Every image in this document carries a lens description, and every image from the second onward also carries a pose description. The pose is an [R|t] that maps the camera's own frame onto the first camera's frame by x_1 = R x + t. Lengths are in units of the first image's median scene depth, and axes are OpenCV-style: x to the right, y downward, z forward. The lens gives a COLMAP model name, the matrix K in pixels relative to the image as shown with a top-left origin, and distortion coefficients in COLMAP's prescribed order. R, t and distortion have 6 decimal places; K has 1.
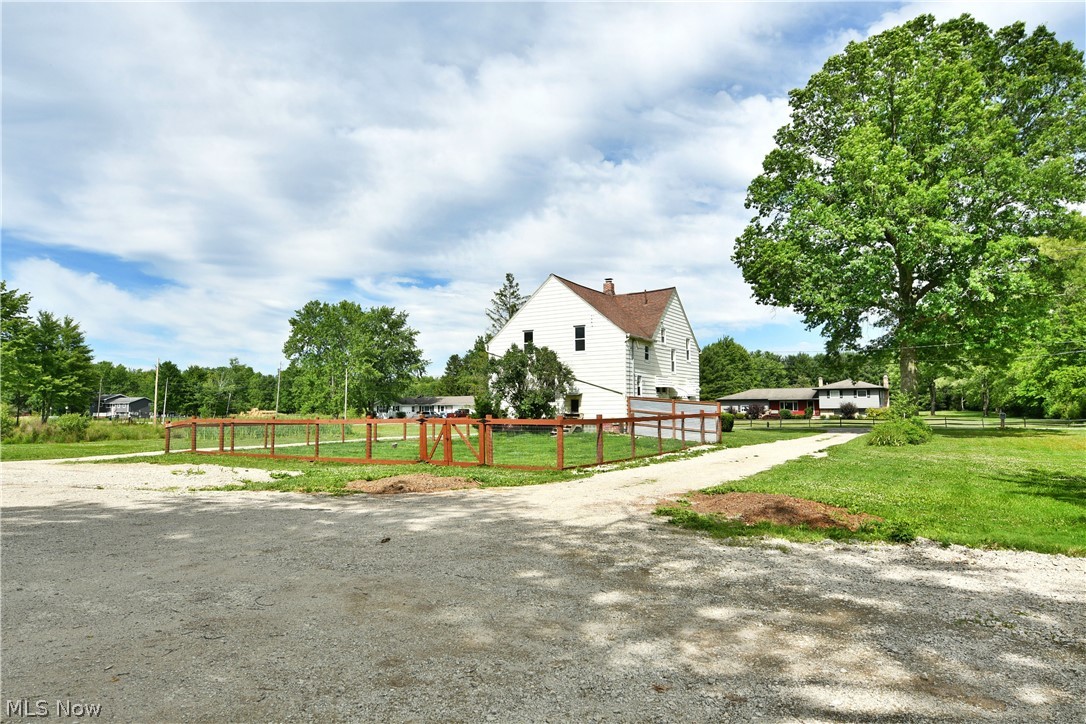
lens RADIAL K [[662.1, 0, 543.1], [0, 662.1, 363.3], [0, 0, 1]] dist [-0.016505, 0.003698]
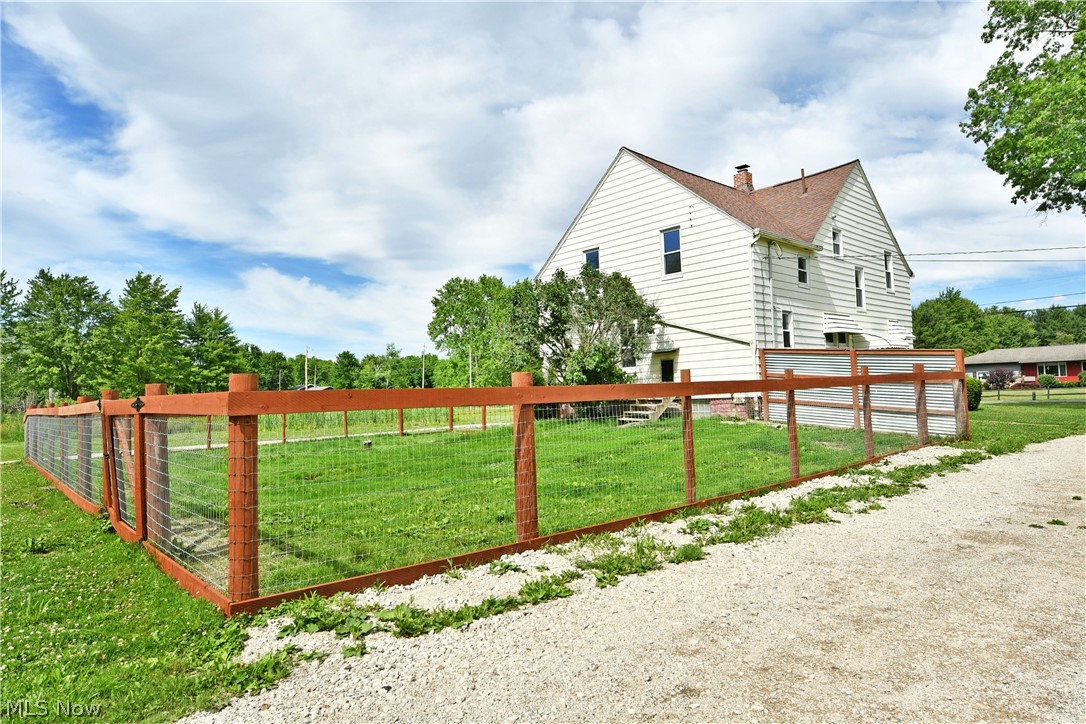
lens RADIAL K [[662.1, 0, 541.8], [0, 662.1, 359.1], [0, 0, 1]] dist [-0.016505, 0.003698]
pose [[0.958951, -0.041839, -0.280470, 0.051193], [0.048251, 0.998707, 0.015993, 0.019656], [0.279438, -0.028869, 0.959730, 0.211951]]
